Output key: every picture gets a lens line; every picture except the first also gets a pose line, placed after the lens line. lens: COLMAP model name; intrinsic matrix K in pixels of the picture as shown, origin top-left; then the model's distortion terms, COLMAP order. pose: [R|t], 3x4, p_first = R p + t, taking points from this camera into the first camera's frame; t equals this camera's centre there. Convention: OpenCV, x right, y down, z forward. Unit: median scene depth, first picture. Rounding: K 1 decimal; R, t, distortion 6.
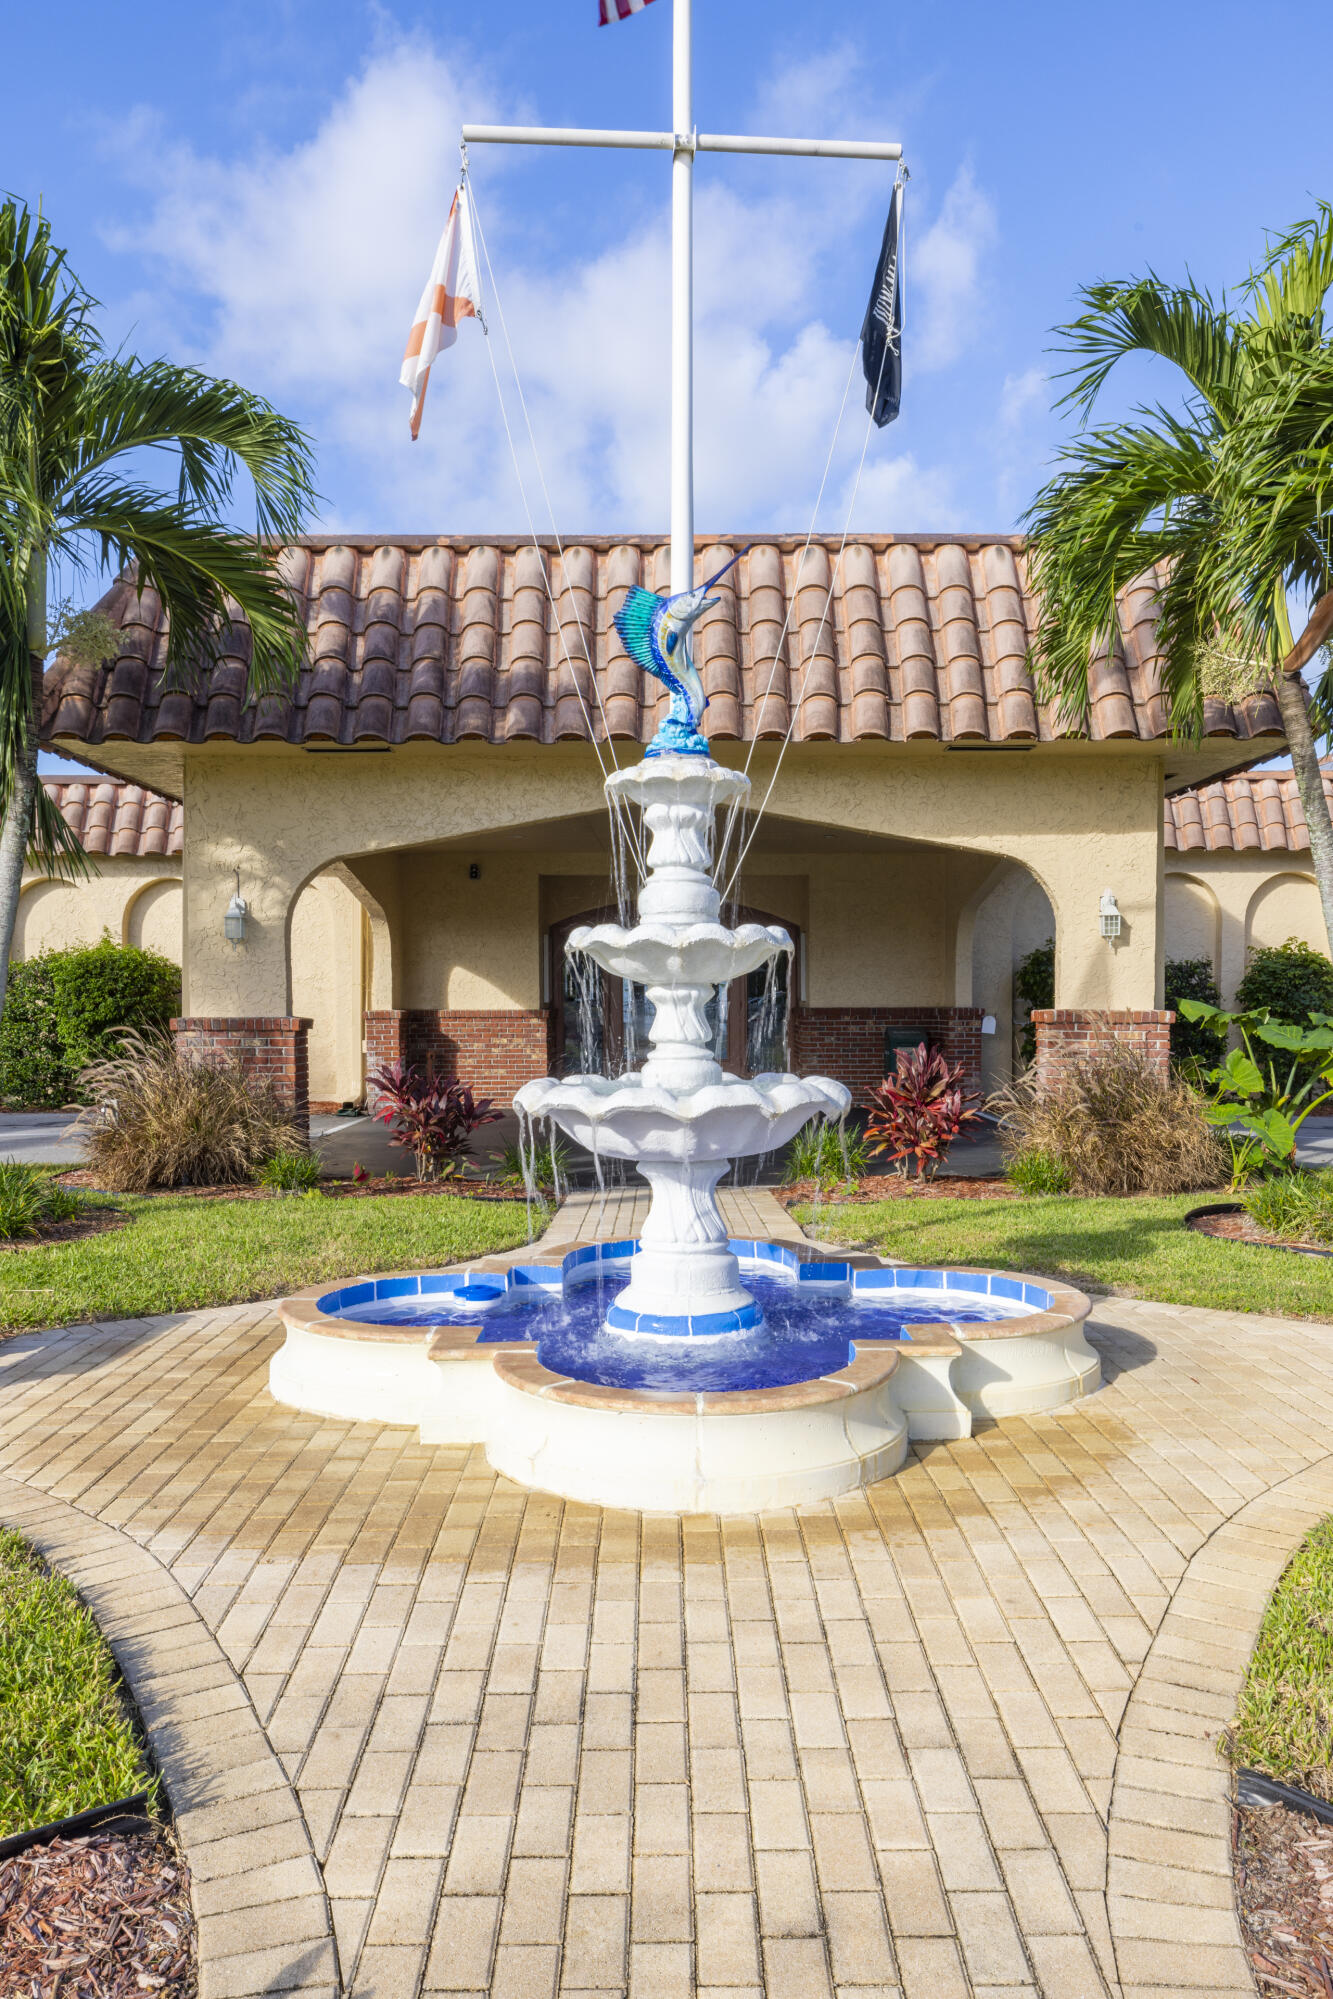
lens RADIAL K [[1410.8, 0, 666.5], [0, 1410.8, 999.5], [0, 0, 1]] dist [0.000828, 0.000323]
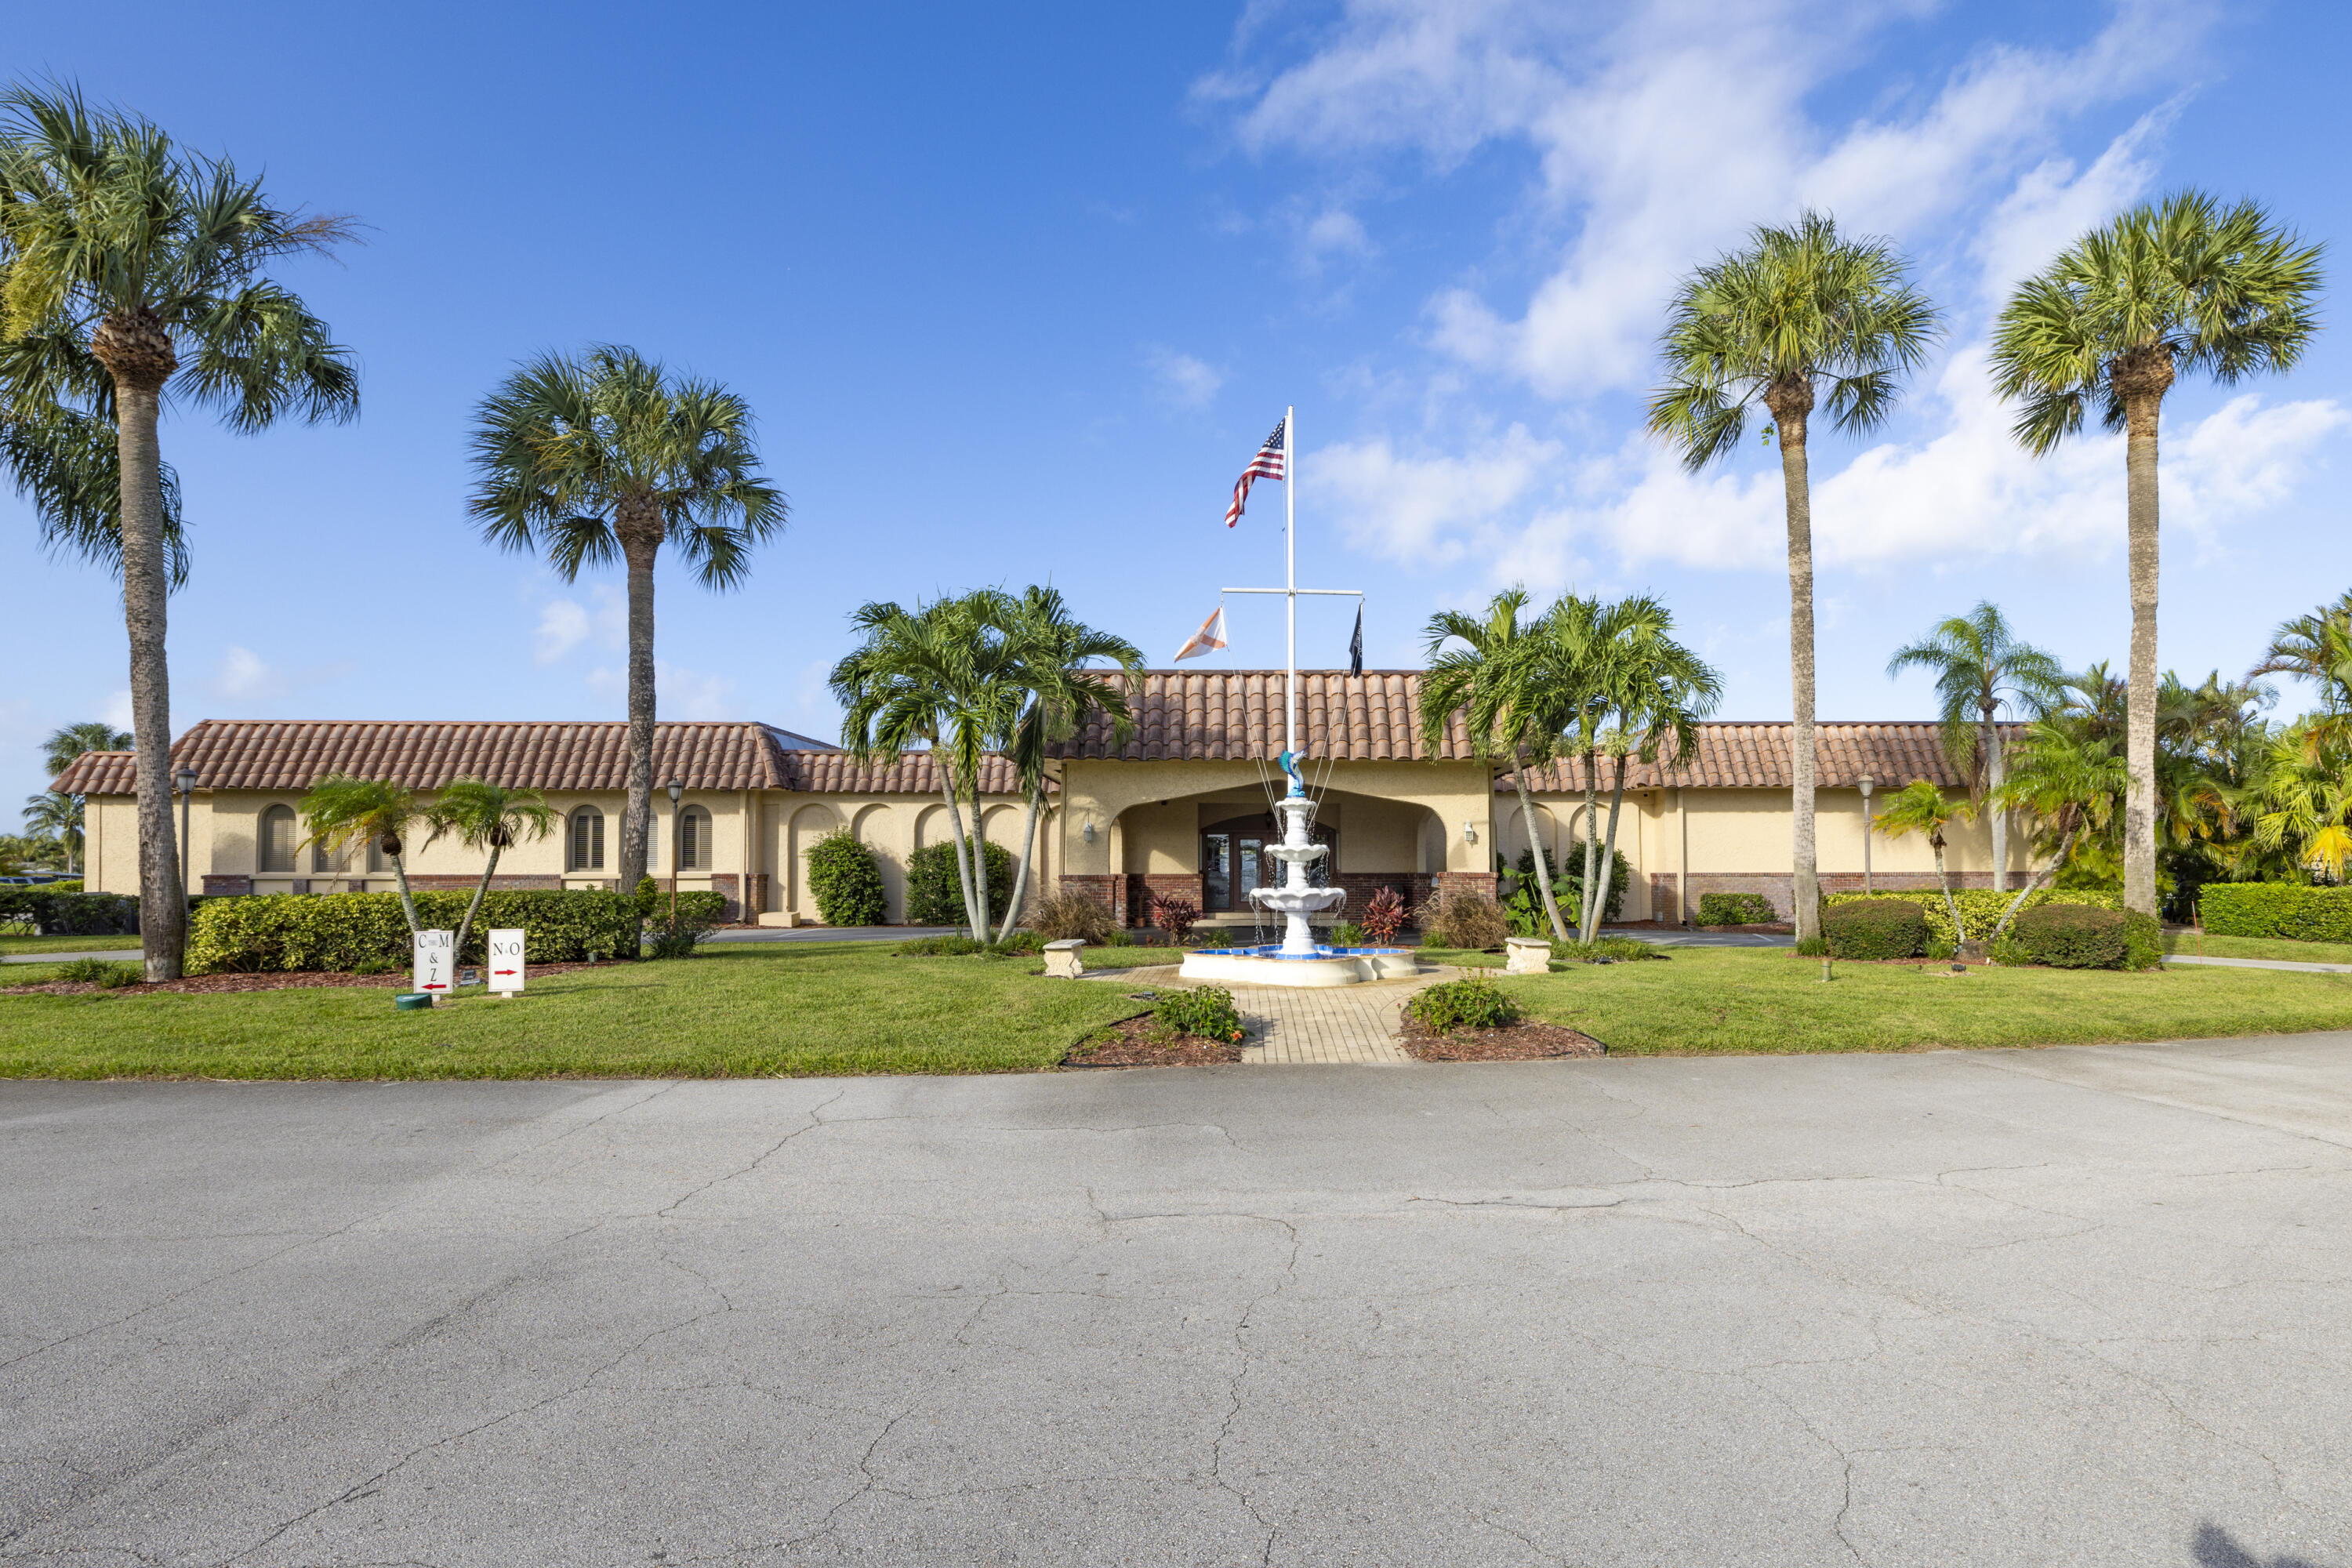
lens RADIAL K [[981.7, 0, 1176.0], [0, 981.7, 784.0], [0, 0, 1]] dist [-0.002634, -0.000060]
pose [[0.997464, -0.003341, -0.071088, -0.052850], [-0.002925, 0.996128, -0.087864, 0.006450], [0.071106, 0.087849, 0.993593, -0.669077]]
